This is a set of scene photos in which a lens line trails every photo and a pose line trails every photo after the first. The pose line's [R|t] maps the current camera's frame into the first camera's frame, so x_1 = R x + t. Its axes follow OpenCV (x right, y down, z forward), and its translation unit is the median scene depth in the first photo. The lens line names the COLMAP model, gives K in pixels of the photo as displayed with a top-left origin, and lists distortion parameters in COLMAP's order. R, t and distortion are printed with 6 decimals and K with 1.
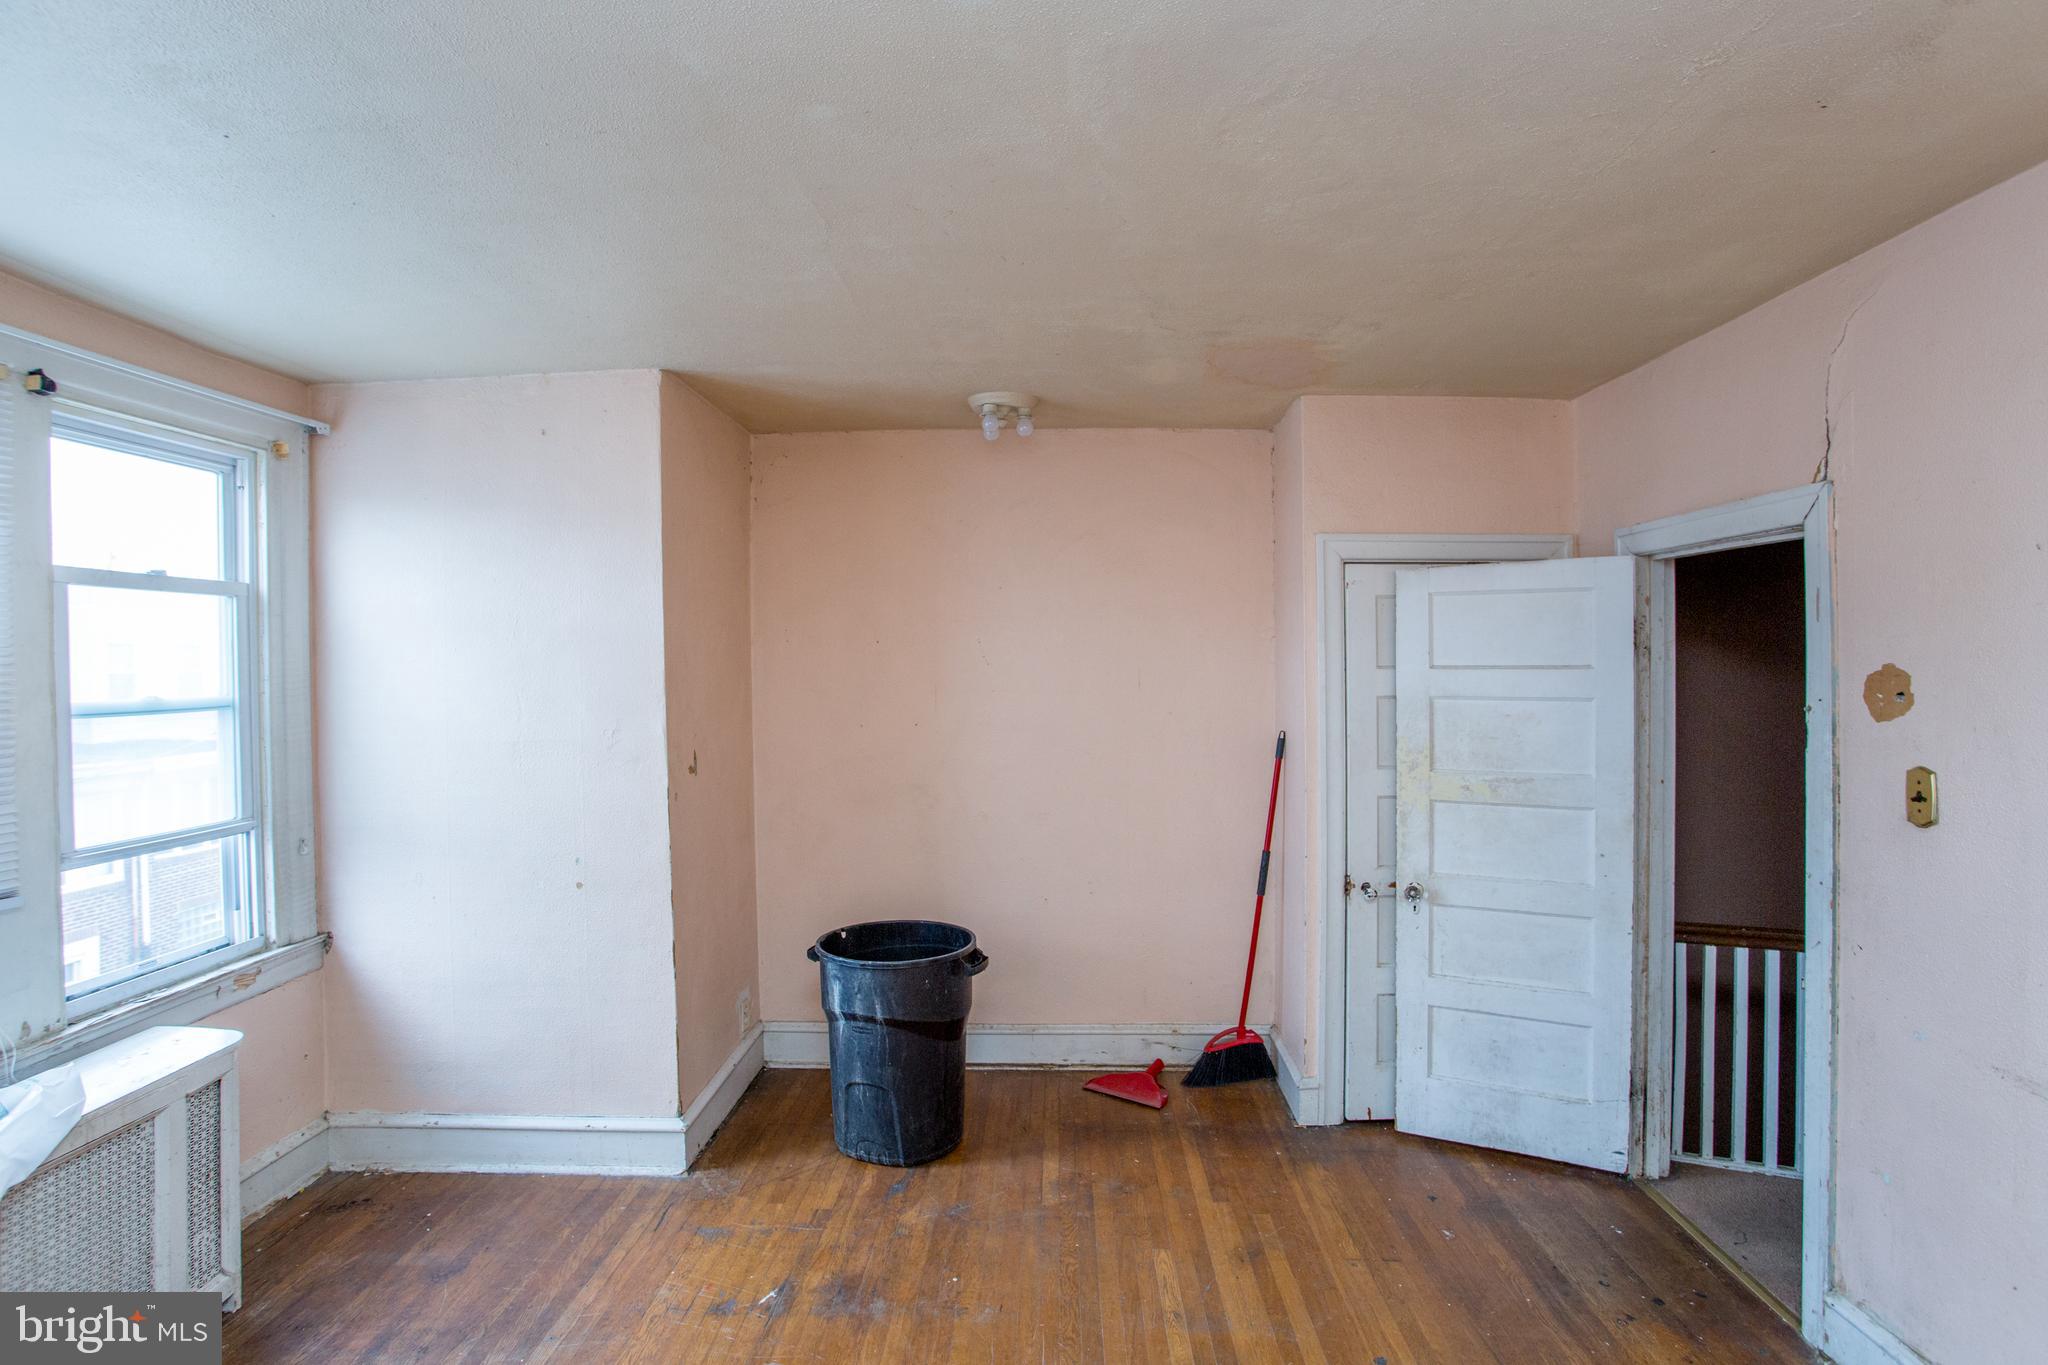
lens RADIAL K [[996.3, 0, 1017.3], [0, 996.3, 673.6], [0, 0, 1]] dist [-0.070273, 0.028211]
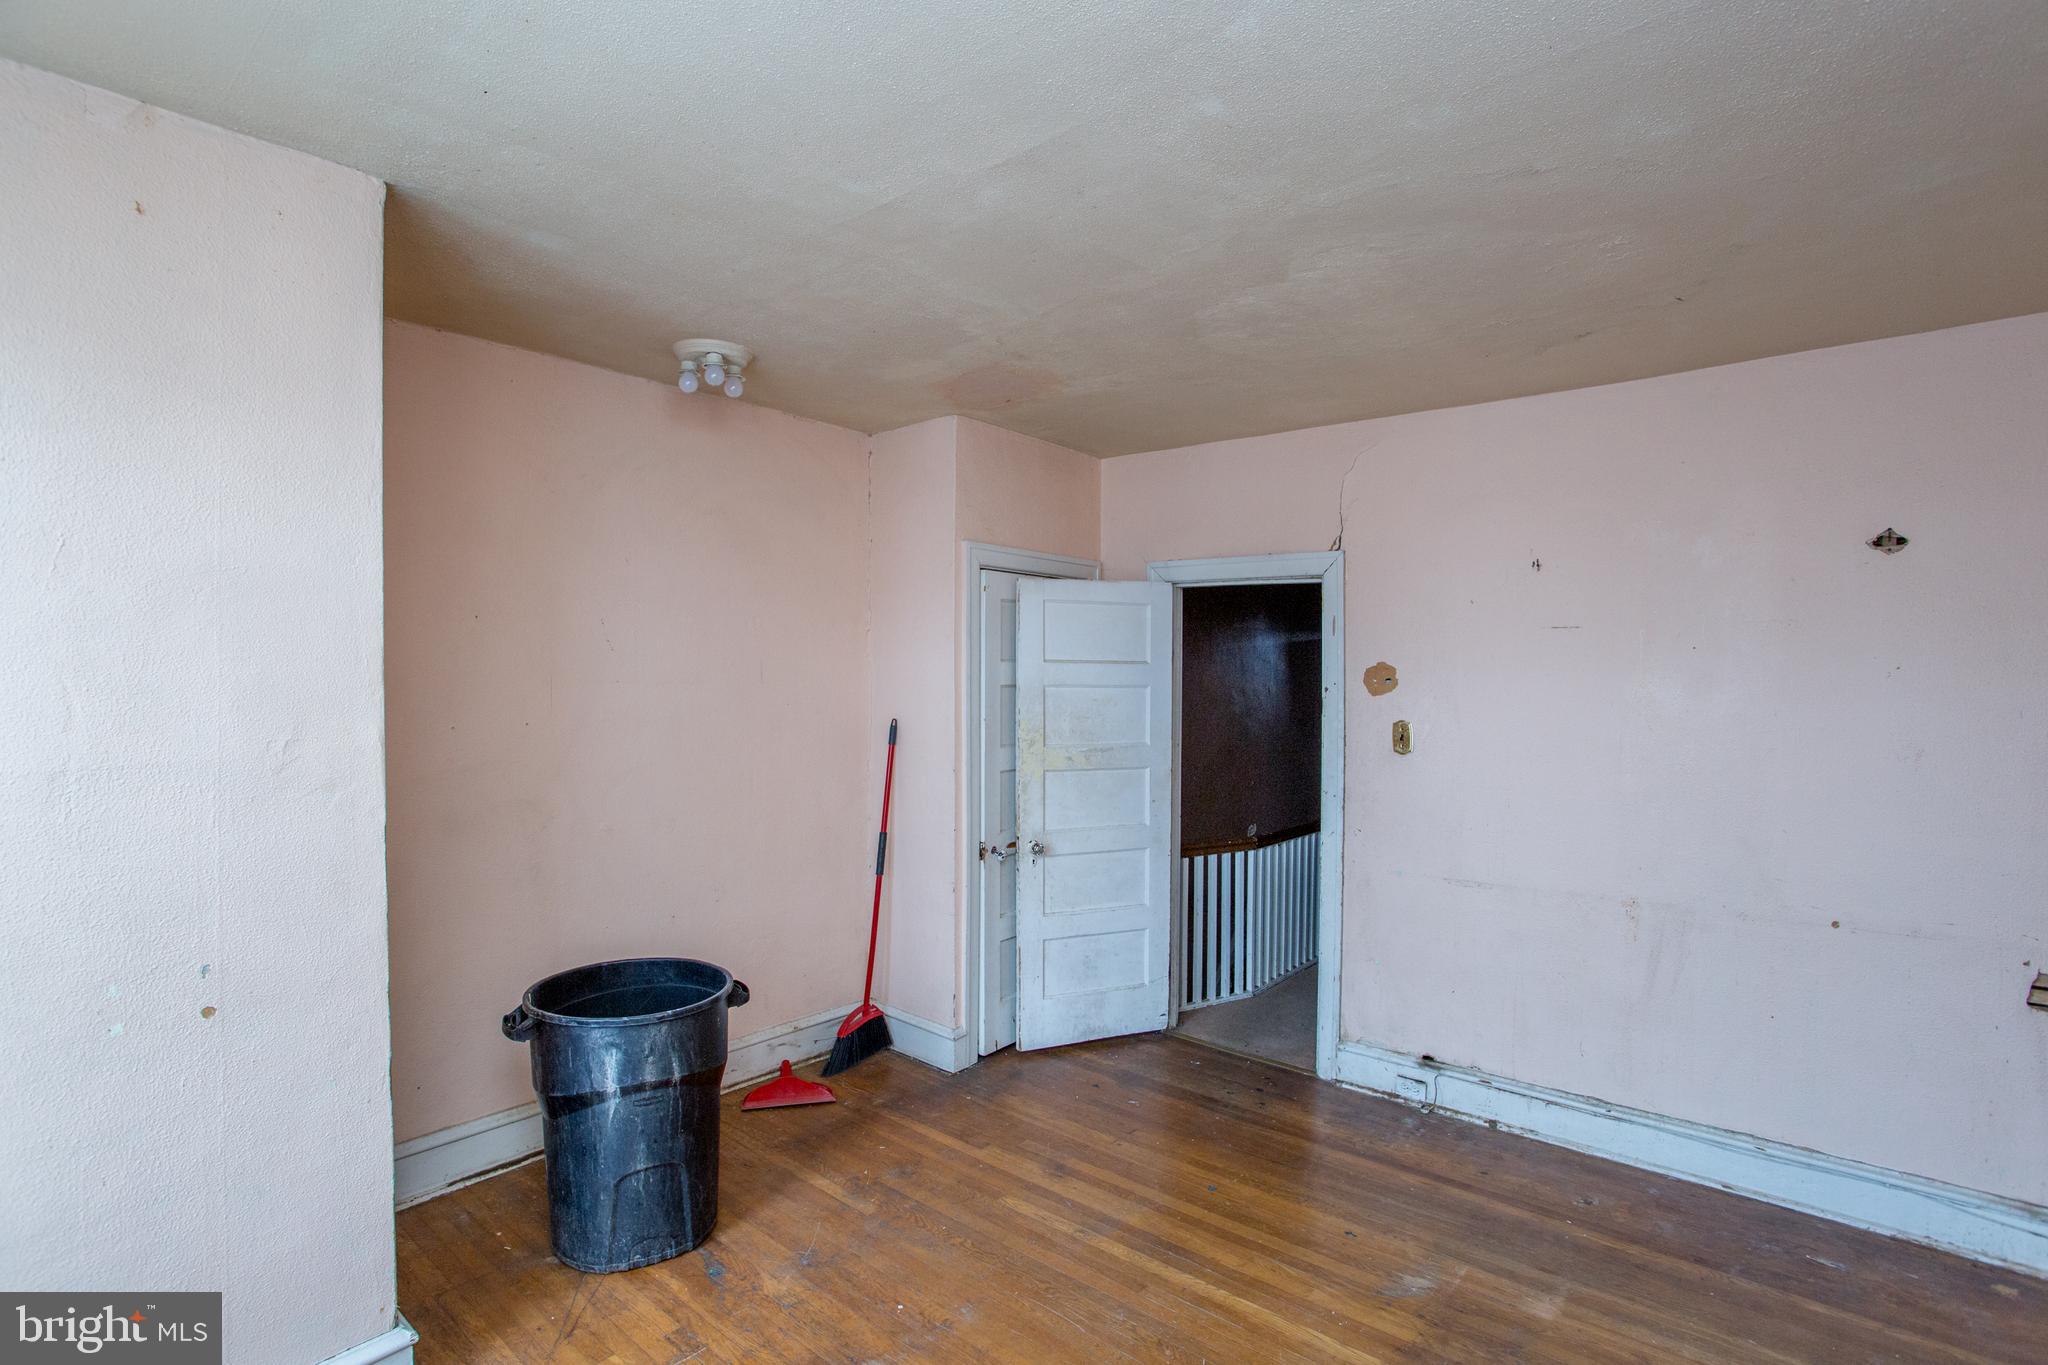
lens RADIAL K [[996.3, 0, 1019.2], [0, 996.3, 673.0], [0, 0, 1]] dist [-0.070273, 0.028211]
pose [[0.623699, 0.007438, 0.781629, -0.599467], [-0.006689, 0.999969, -0.004179, 0.014689], [-0.781636, -0.002622, 0.623730, 0.273669]]
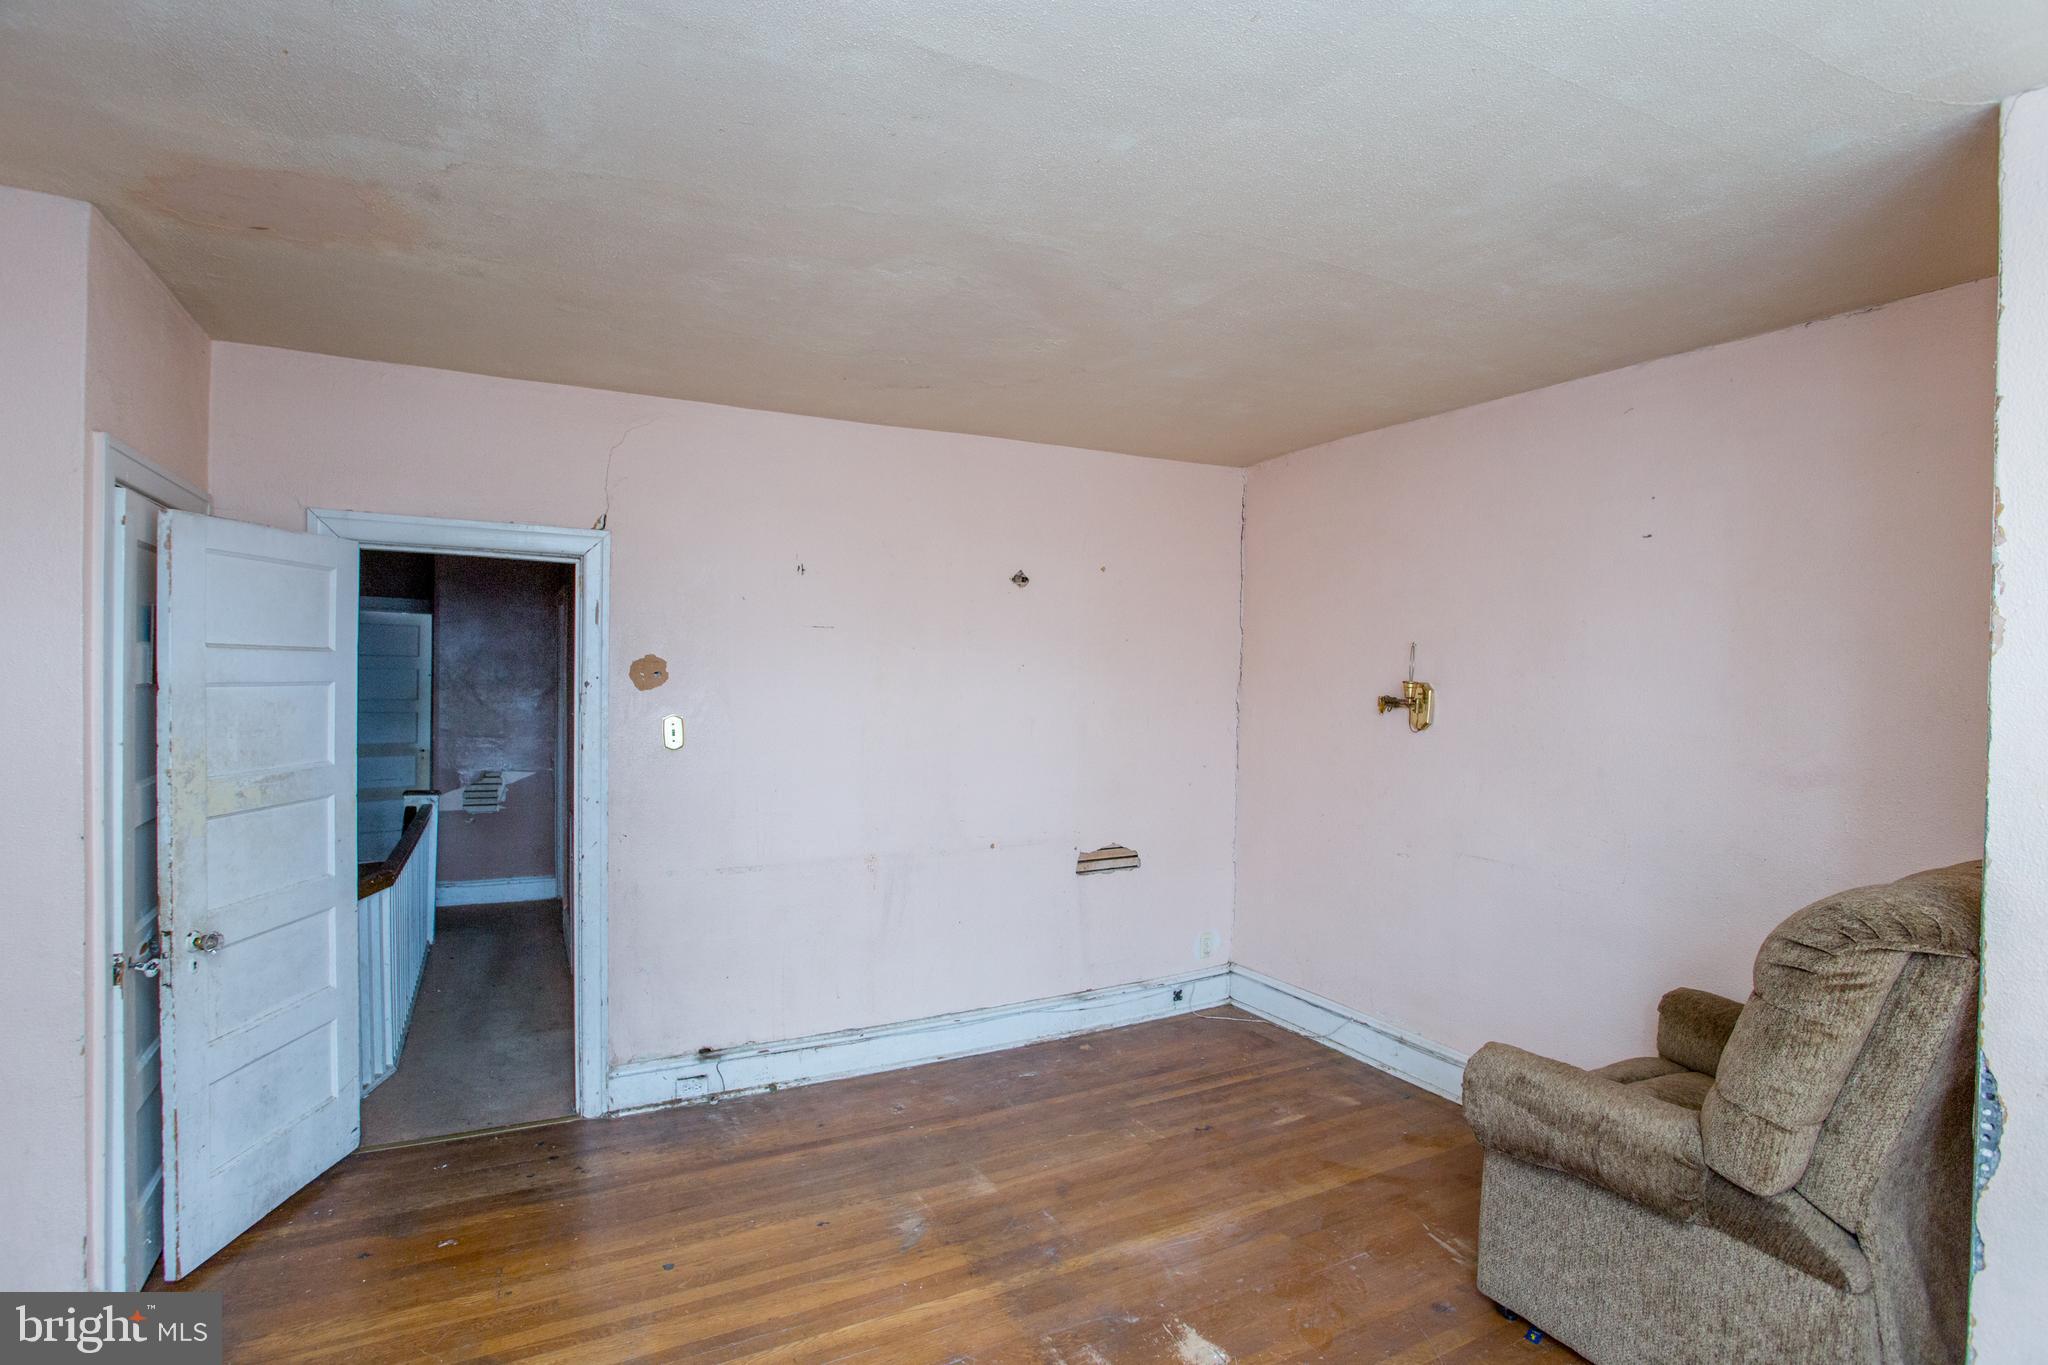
lens RADIAL K [[996.3, 0, 1018.7], [0, 996.3, 675.5], [0, 0, 1]] dist [-0.070273, 0.028211]
pose [[-0.495484, -0.007860, 0.868582, -0.583258], [-0.009055, 0.999951, 0.003883, 0.009085], [-0.868570, -0.005941, -0.495531, 0.875231]]
